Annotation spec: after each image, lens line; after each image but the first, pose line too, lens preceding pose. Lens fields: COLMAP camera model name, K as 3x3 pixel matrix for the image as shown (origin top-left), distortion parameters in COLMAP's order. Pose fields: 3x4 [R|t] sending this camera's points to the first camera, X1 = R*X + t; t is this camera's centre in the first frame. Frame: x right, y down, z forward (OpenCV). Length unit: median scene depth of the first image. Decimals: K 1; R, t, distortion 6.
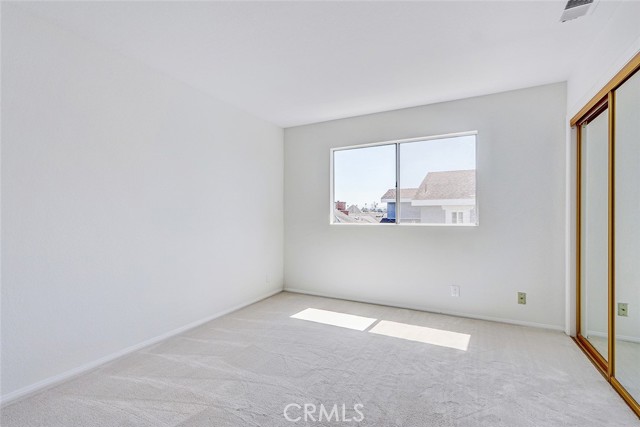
lens RADIAL K [[296.7, 0, 319.8], [0, 296.7, 214.7], [0, 0, 1]] dist [0.010507, 0.000410]
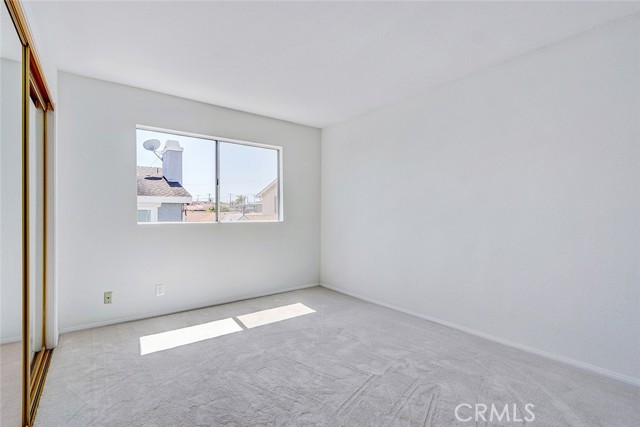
lens RADIAL K [[296.7, 0, 322.2], [0, 296.7, 212.4], [0, 0, 1]] dist [0.010507, 0.000410]
pose [[0.413633, 0.005323, 0.910428, -0.394394], [-0.003837, 0.999984, -0.004104, 0.003055], [-0.910436, -0.001796, 0.413647, 0.212375]]
